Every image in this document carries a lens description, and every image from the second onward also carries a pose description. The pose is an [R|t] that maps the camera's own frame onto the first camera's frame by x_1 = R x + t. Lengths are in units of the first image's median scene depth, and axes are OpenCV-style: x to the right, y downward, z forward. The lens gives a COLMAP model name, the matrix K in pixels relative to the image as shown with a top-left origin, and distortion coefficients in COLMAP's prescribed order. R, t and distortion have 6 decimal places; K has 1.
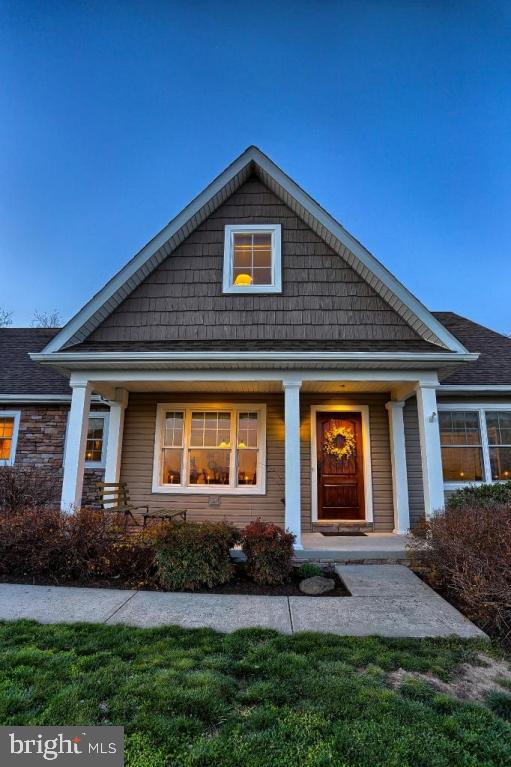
lens RADIAL K [[370.0, 0, 249.3], [0, 370.0, 400.0], [0, 0, 1]] dist [-0.040657, 0.001530]
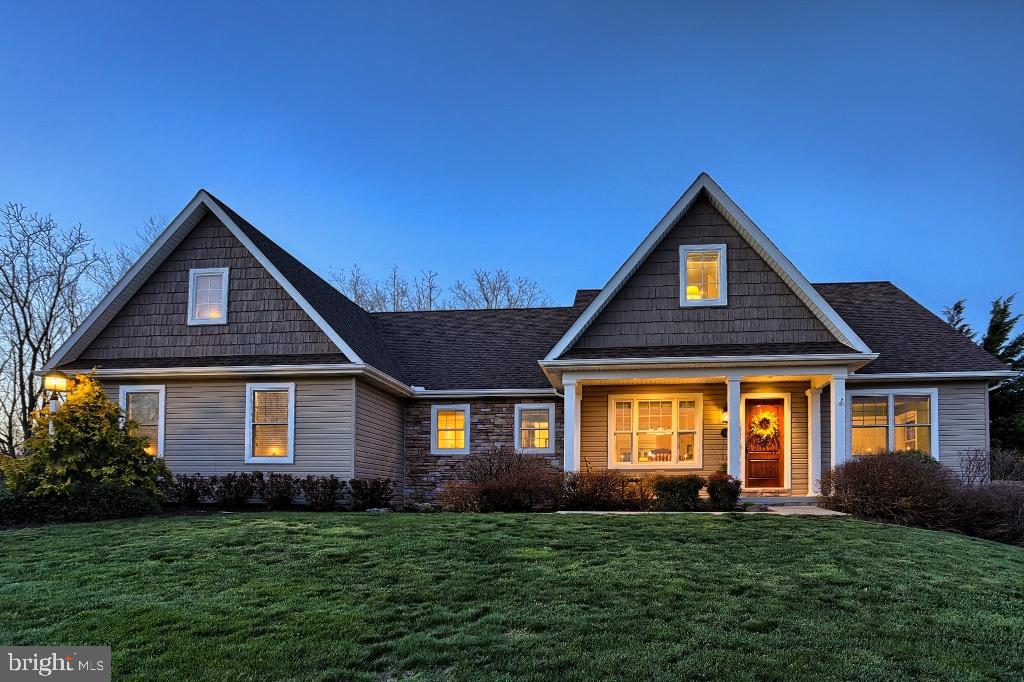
lens RADIAL K [[563.2, 0, 577.4], [0, 563.2, 481.8], [0, 0, 1]] dist [-0.001640, 0.000949]
pose [[0.999533, -0.020203, -0.022940, -0.335909], [0.024052, 0.982946, 0.182317, -0.051836], [0.018866, -0.182783, 0.982972, -0.870468]]
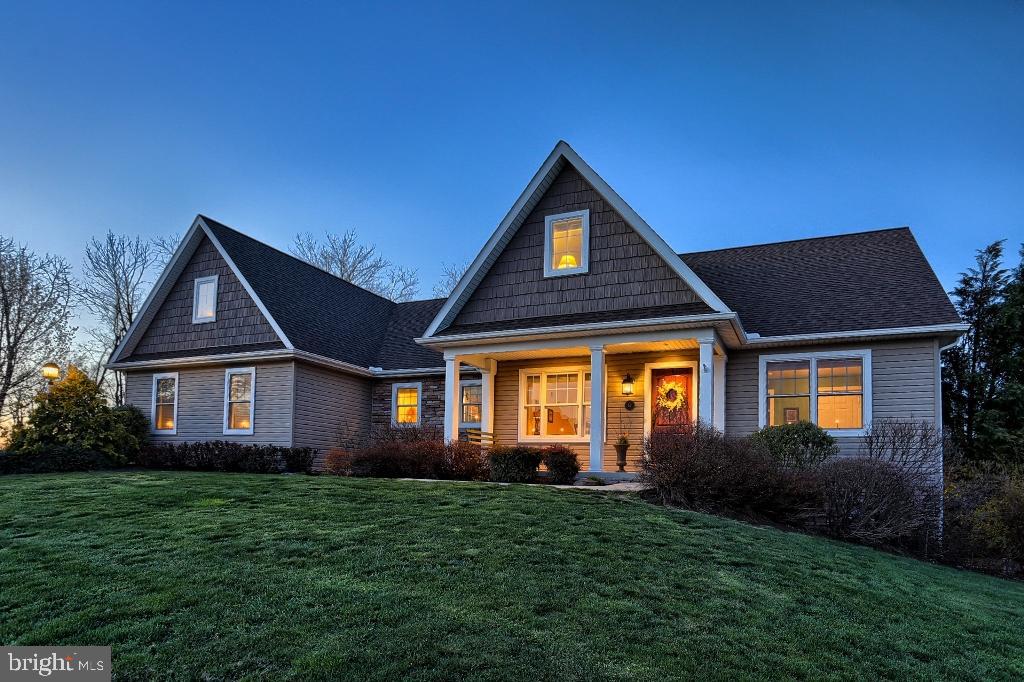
lens RADIAL K [[583.1, 0, 585.5], [0, 583.1, 445.0], [0, 0, 1]] dist [-0.015231, -0.000080]
pose [[0.943155, -0.010307, -0.332193, 0.604543], [0.058093, 0.989244, 0.134242, 0.012093], [0.327236, -0.145909, 0.933610, -0.747549]]
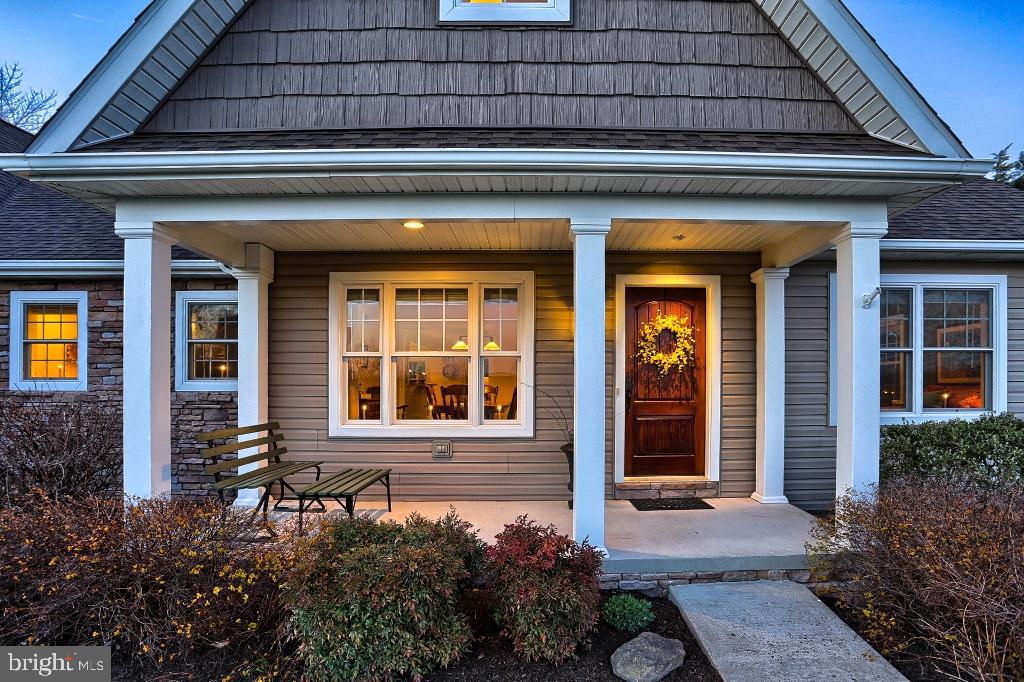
lens RADIAL K [[493.9, 0, 529.9], [0, 493.9, 371.8], [0, 0, 1]] dist [-0.040657, 0.001530]
pose [[0.998833, -0.011383, 0.046939, 0.004974], [0.002056, 0.980971, 0.194142, 0.014066], [-0.048256, -0.193819, 0.979850, 0.288850]]
